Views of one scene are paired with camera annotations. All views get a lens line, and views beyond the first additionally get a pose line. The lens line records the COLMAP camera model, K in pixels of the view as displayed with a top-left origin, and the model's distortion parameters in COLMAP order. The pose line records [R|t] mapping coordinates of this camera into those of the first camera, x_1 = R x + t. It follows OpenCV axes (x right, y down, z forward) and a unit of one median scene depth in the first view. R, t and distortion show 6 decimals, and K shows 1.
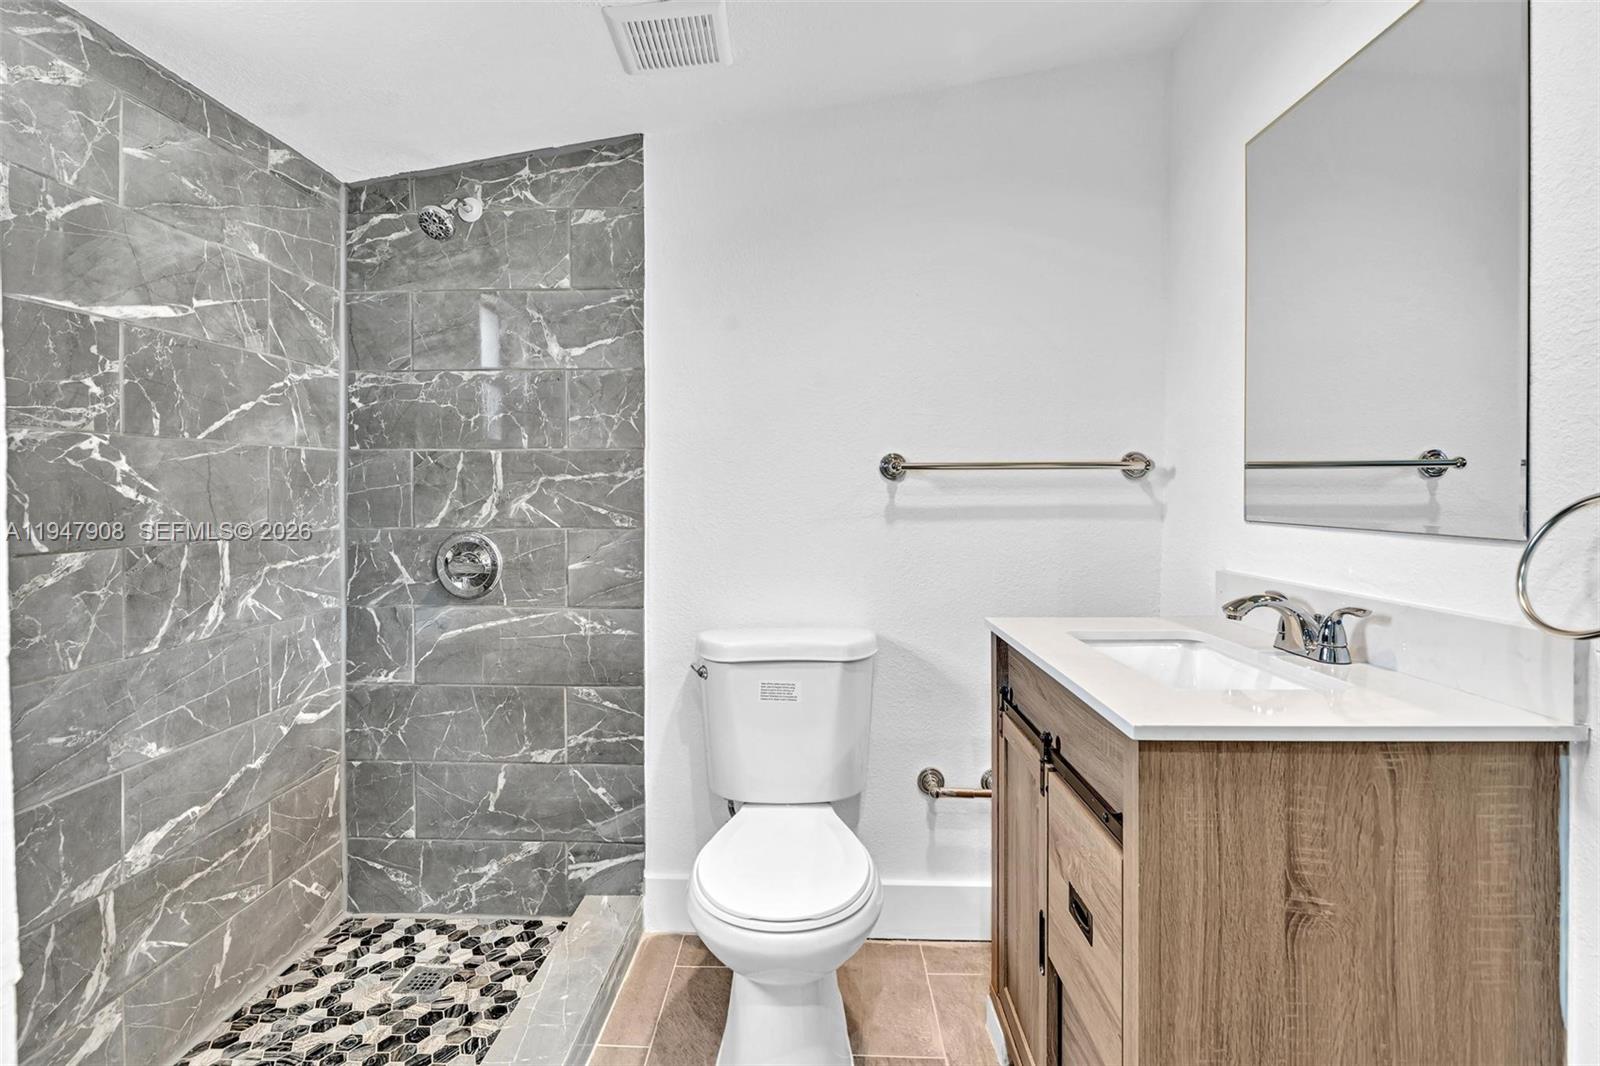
lens RADIAL K [[755.7, 0, 794.6], [0, 755.7, 502.0], [0, 0, 1]] dist [-0.007244, 0.001812]
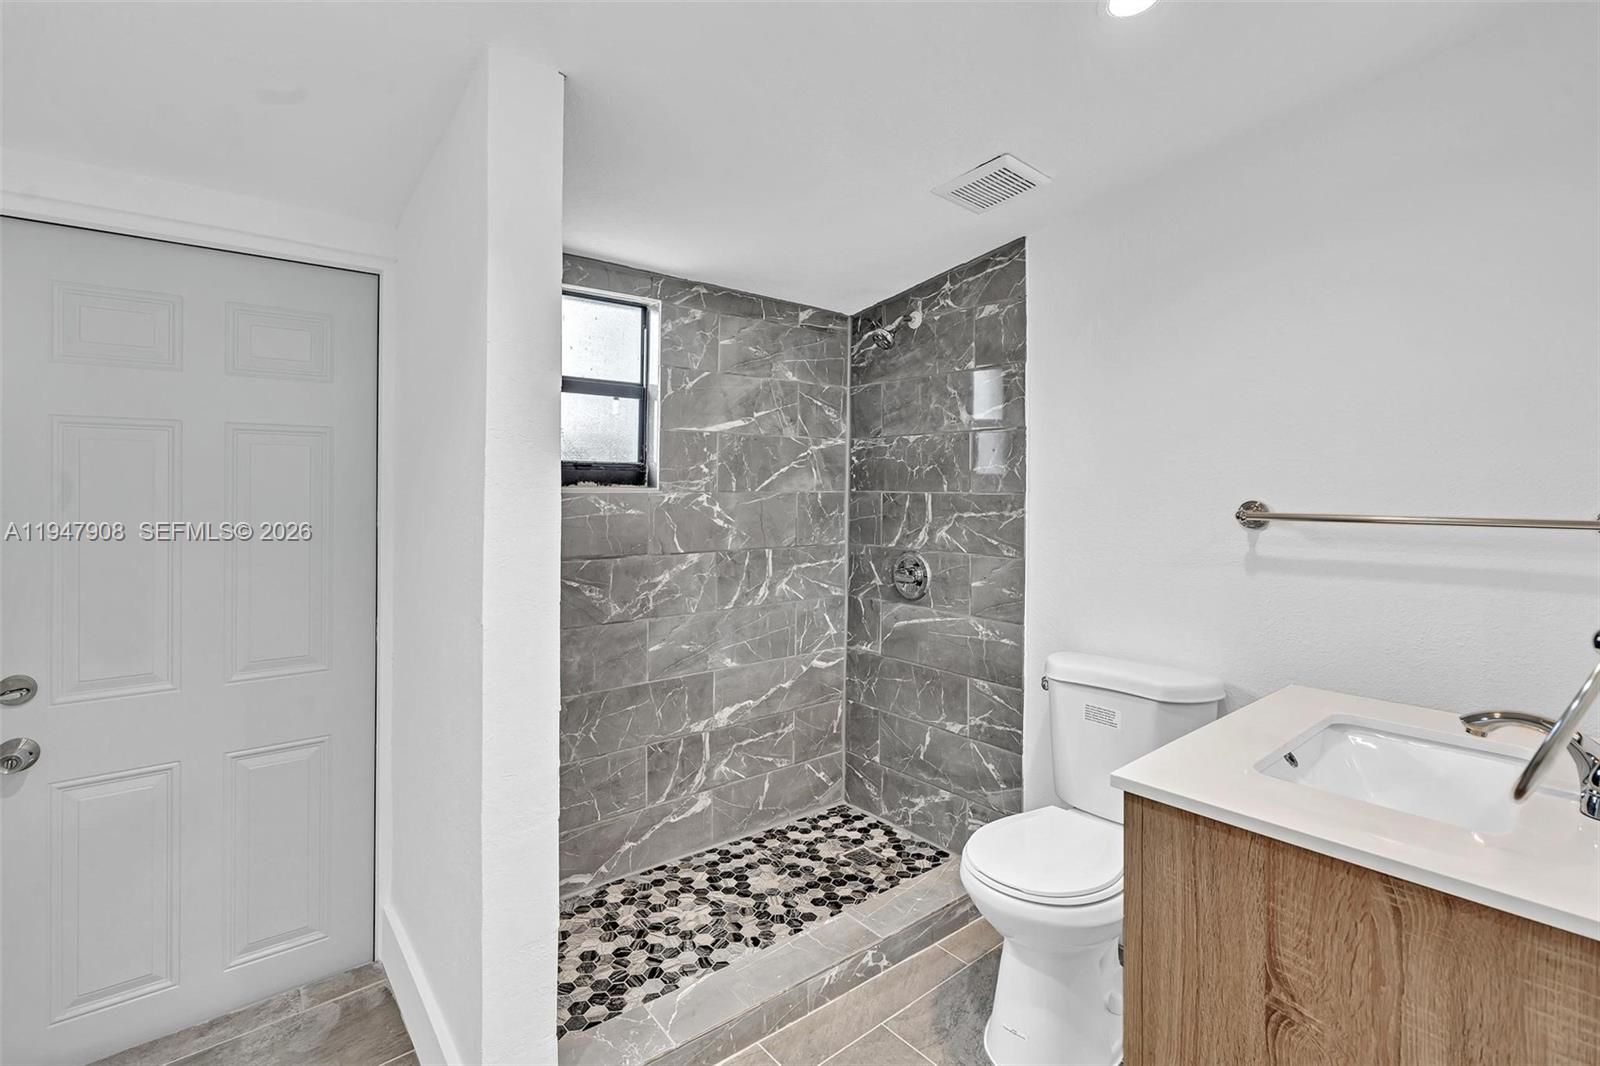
lens RADIAL K [[749.7, 0, 791.3], [0, 749.7, 479.4], [0, 0, 1]] dist [-0.005610, 0.001240]
pose [[0.660304, -0.002202, -0.750996, 0.476492], [-0.018696, 0.999638, -0.019369, -0.064570], [0.750766, 0.026830, 0.660023, -0.080860]]
